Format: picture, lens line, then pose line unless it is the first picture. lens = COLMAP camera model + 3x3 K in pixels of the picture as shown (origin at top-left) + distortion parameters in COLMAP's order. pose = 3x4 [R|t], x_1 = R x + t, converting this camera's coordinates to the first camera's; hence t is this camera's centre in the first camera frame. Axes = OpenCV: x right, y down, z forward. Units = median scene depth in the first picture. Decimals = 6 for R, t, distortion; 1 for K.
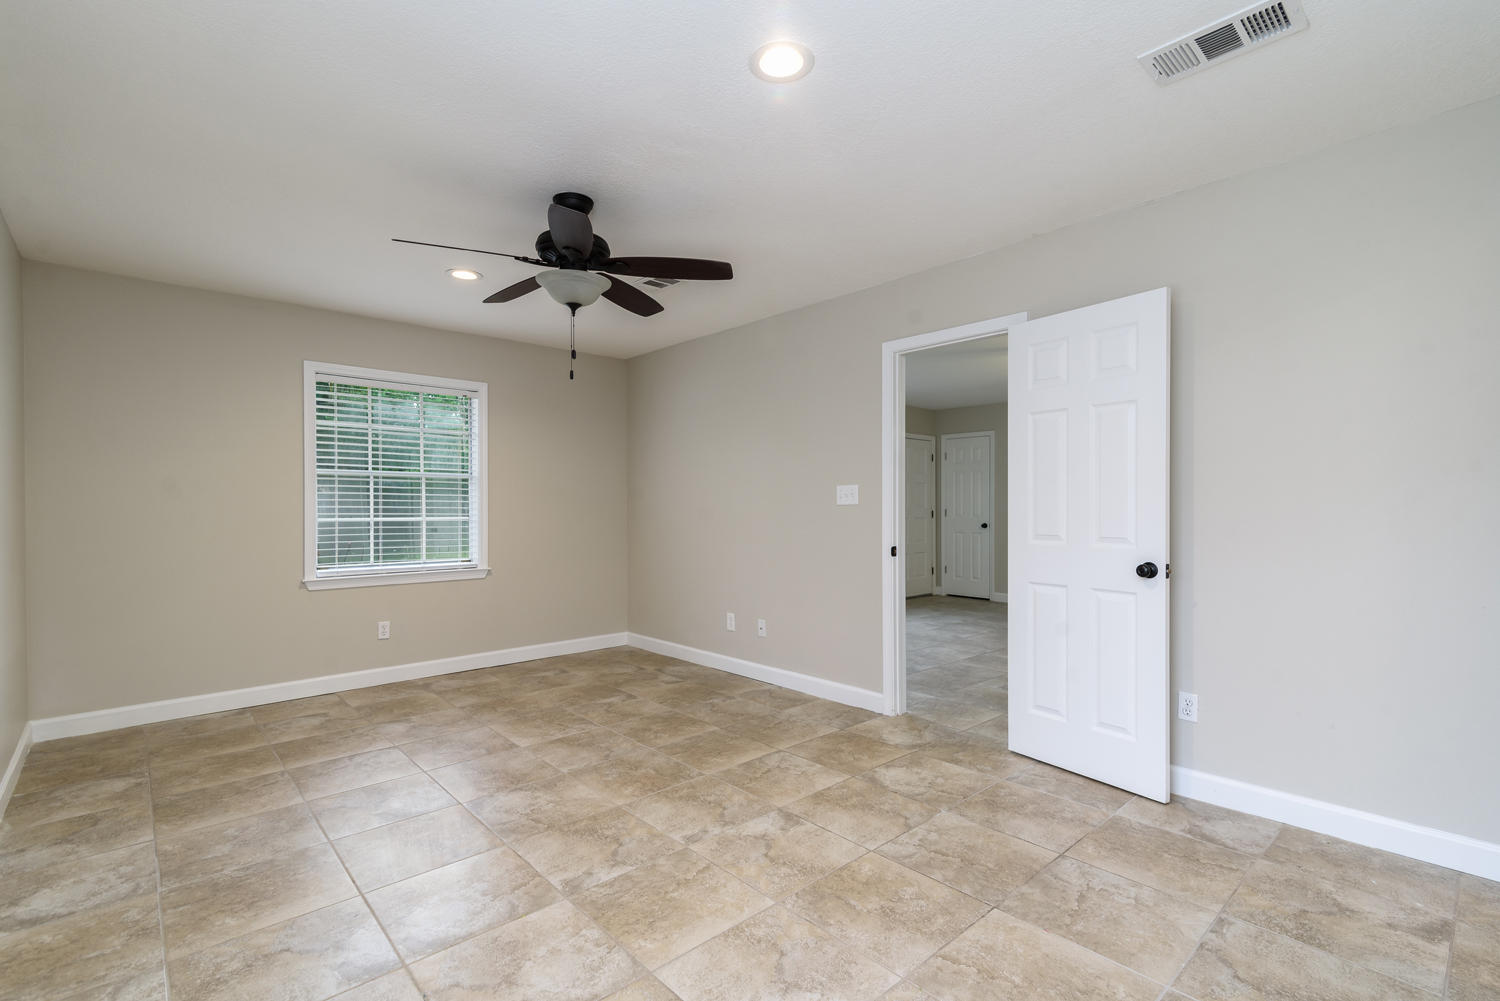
lens RADIAL K [[683.9, 0, 757.1], [0, 683.9, 499.0], [0, 0, 1]] dist [0.014902, -0.002363]
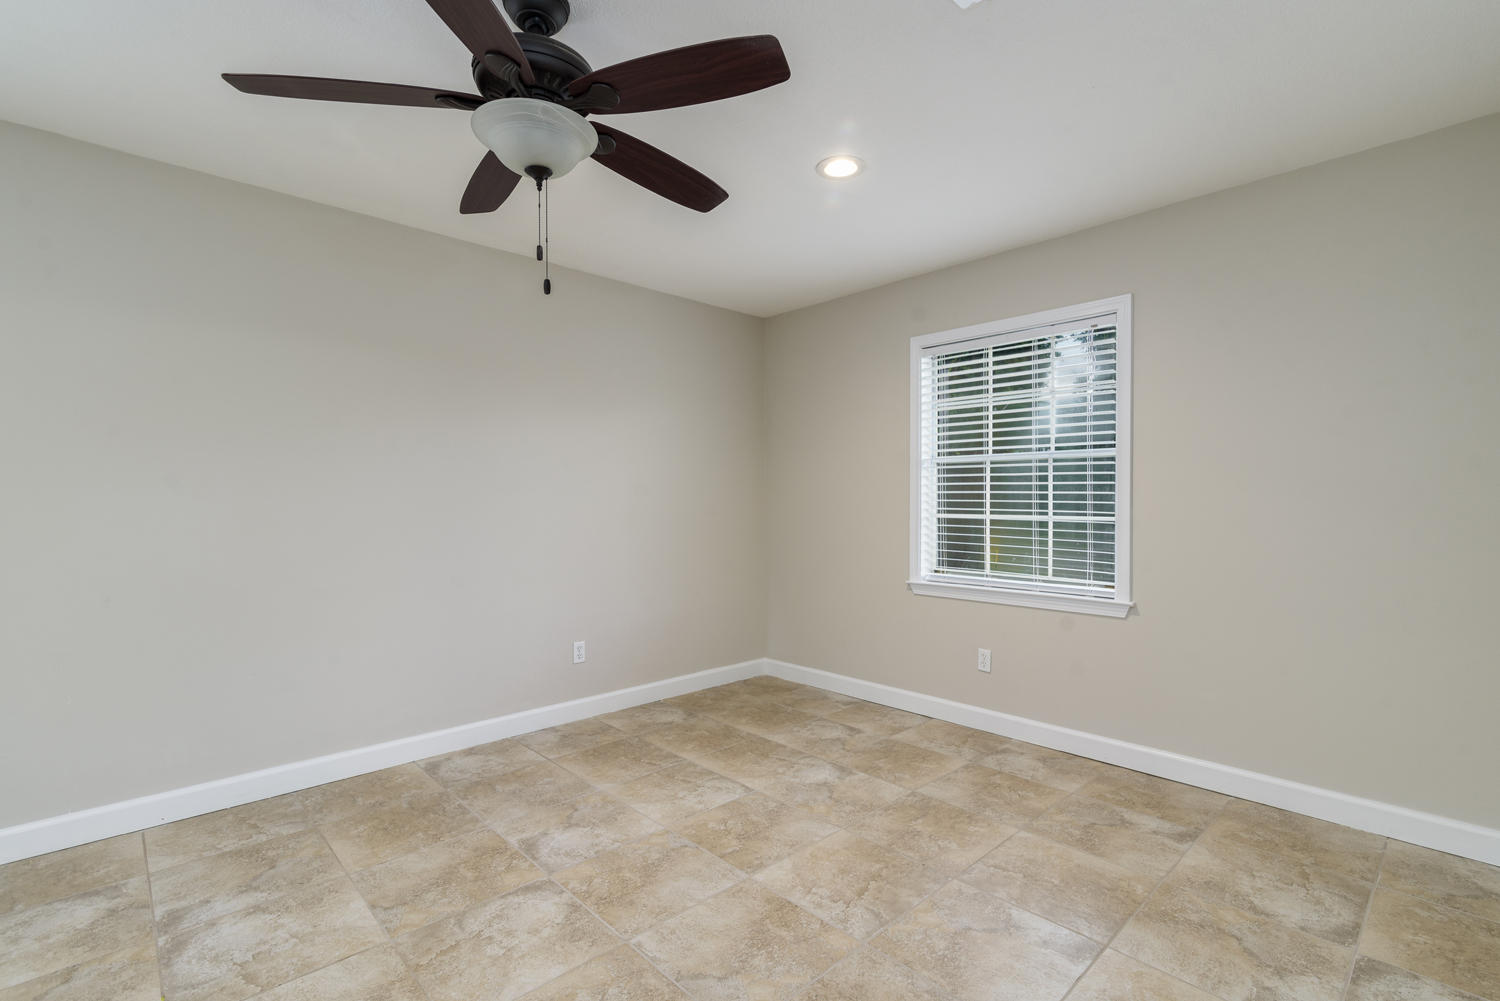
lens RADIAL K [[683.9, 0, 759.5], [0, 683.9, 501.4], [0, 0, 1]] dist [0.014902, -0.002363]
pose [[0.023151, 0.004865, -0.999720, 0.263846], [0.011330, 0.999923, 0.005128, 0.008063], [0.999668, -0.011445, 0.023094, 0.891749]]
